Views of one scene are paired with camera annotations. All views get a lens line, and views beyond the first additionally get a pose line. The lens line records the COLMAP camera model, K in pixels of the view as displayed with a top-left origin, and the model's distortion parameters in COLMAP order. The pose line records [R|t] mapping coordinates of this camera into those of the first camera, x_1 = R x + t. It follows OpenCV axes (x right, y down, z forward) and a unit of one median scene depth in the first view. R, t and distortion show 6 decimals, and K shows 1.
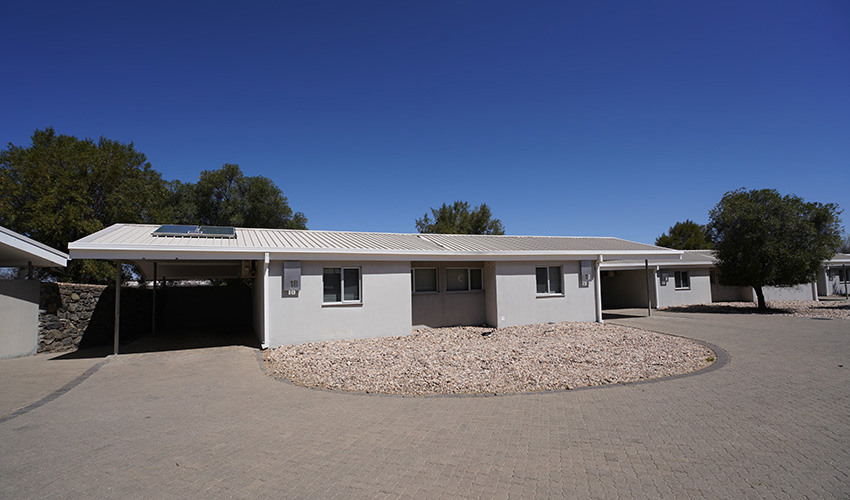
lens RADIAL K [[387.7, 0, 426.2], [0, 387.7, 251.5], [0, 0, 1]] dist [-0.016585, 0.000596]
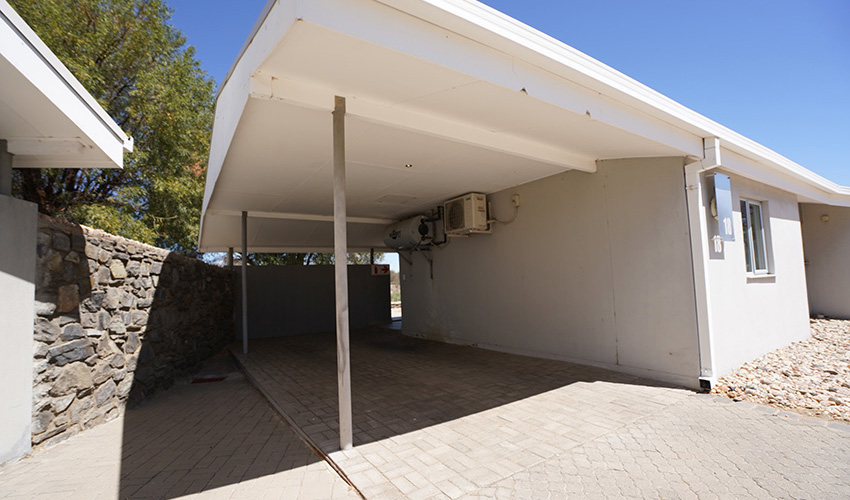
lens RADIAL K [[387.7, 0, 424.5], [0, 387.7, 251.4], [0, 0, 1]] dist [-0.016585, 0.000596]
pose [[0.992916, -0.006473, 0.118646, -0.690064], [0.006400, 0.999979, 0.000997, 0.105860], [-0.118650, -0.000231, 0.992936, 0.614955]]
